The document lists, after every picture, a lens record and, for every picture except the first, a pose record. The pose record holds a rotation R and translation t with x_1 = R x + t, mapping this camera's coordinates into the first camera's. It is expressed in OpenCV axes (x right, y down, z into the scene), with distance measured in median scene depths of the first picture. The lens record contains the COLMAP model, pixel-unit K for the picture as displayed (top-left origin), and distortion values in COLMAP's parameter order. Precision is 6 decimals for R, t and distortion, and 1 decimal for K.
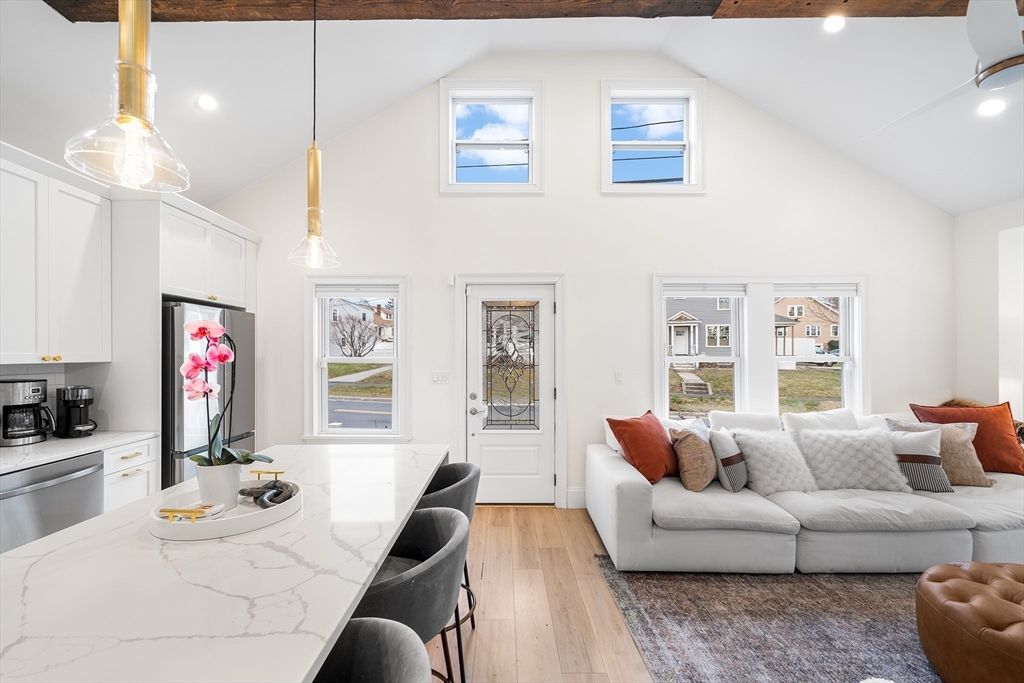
lens RADIAL K [[415.3, 0, 506.5], [0, 415.3, 354.8], [0, 0, 1]] dist [-0.002688, 0.000161]
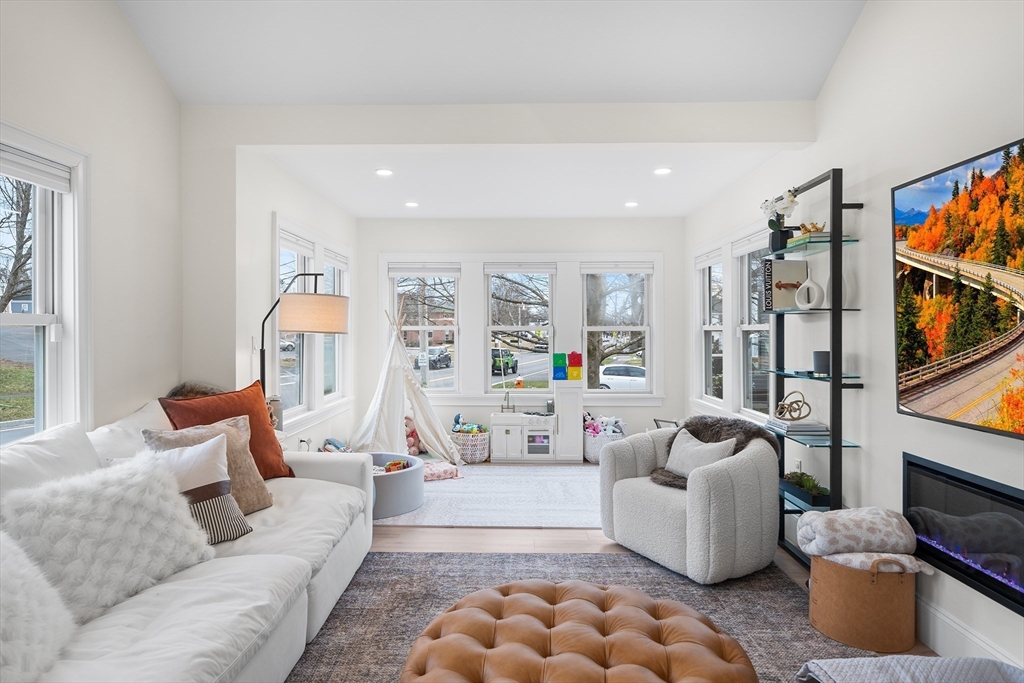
lens RADIAL K [[605.4, 0, 509.5], [0, 605.4, 332.2], [0, 0, 1]] dist [-0.016941, 0.000958]
pose [[0.012628, -0.001428, 0.999919, 0.158653], [-0.001654, 0.999998, 0.001449, 0.027304], [-0.999919, -0.001672, 0.012625, 0.545488]]
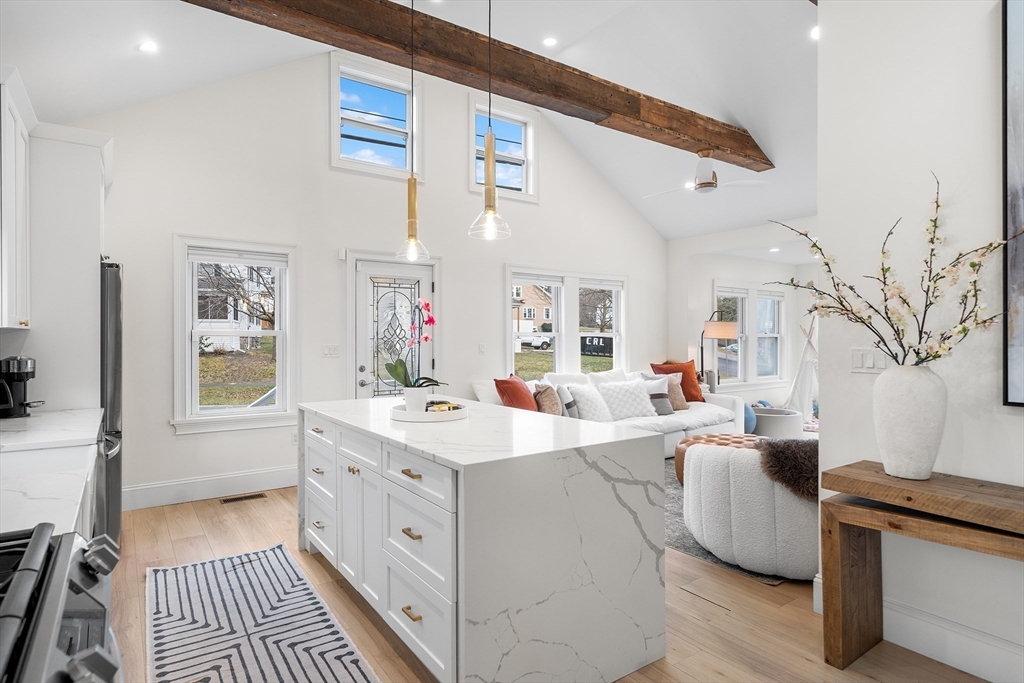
lens RADIAL K [[550.7, 0, 509.4], [0, 550.7, 338.8], [0, 0, 1]] dist [0.001268, 0.000001]
pose [[0.818662, -0.000110, 0.574275, -0.658371], [-0.000320, 1.000000, 0.000649, 0.028850], [-0.574275, -0.000715, 0.818662, -0.383737]]
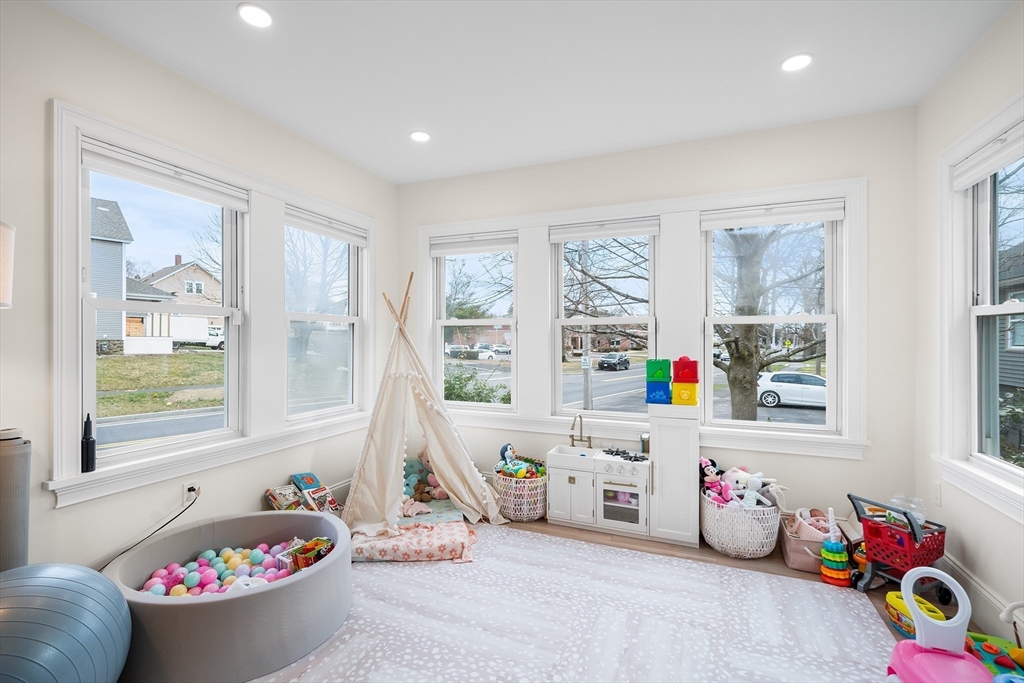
lens RADIAL K [[458.1, 0, 504.4], [0, 458.1, 343.5], [0, 0, 1]] dist [-0.001827, -0.000012]
pose [[0.385839, -0.005625, 0.922549, 1.141225], [-0.003695, 0.999964, 0.007643, 0.060104], [-0.922559, -0.006358, 0.385804, 0.347899]]
